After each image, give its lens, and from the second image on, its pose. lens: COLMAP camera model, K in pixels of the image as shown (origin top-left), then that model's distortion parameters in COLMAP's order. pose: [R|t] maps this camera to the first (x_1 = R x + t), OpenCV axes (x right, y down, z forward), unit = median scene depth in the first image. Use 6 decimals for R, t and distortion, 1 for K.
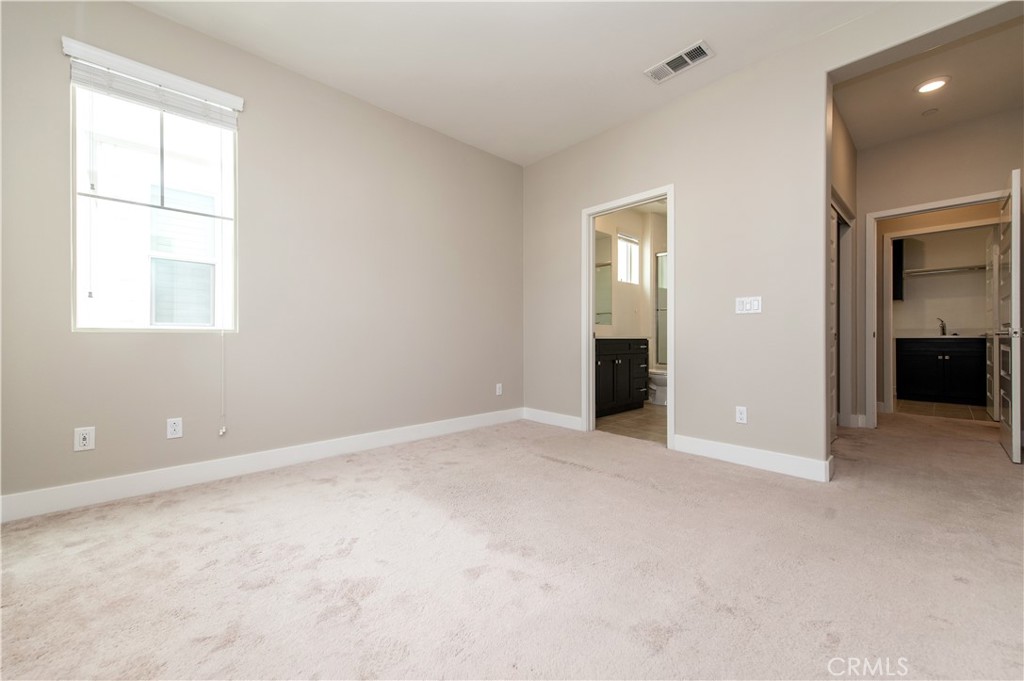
lens RADIAL K [[397.7, 0, 511.1], [0, 397.7, 339.8], [0, 0, 1]] dist [0.014028, -0.004283]
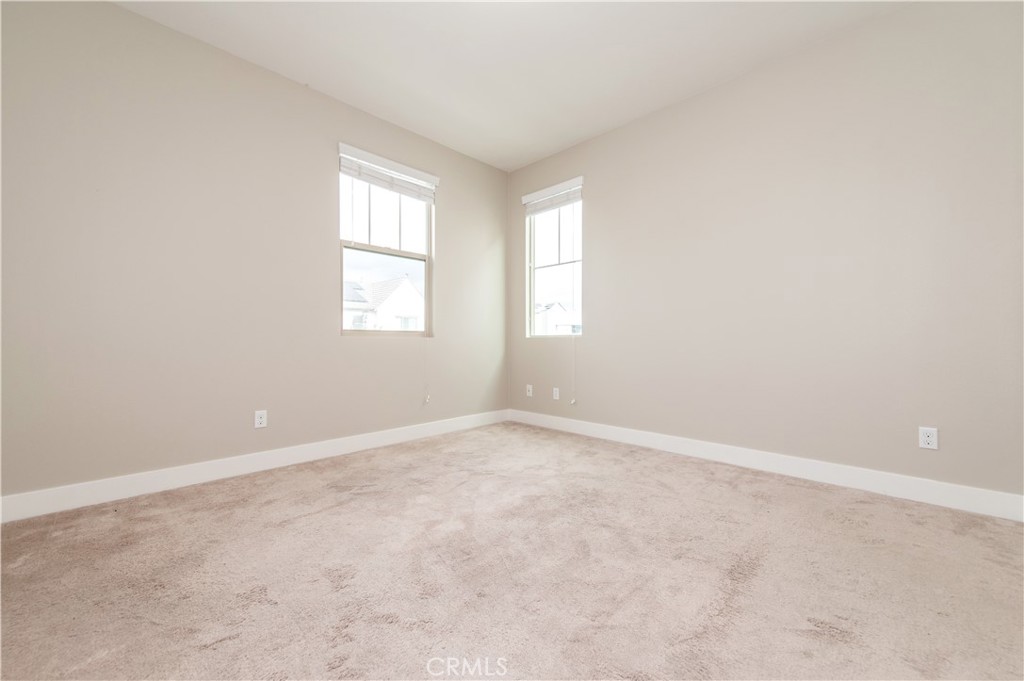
lens RADIAL K [[397.7, 0, 513.7], [0, 397.7, 340.3], [0, 0, 1]] dist [0.014028, -0.004283]
pose [[0.040879, -0.000454, -0.999164, 0.754157], [0.000769, 1.000000, -0.000423, -0.005441], [0.999164, -0.000751, 0.040880, 0.685437]]
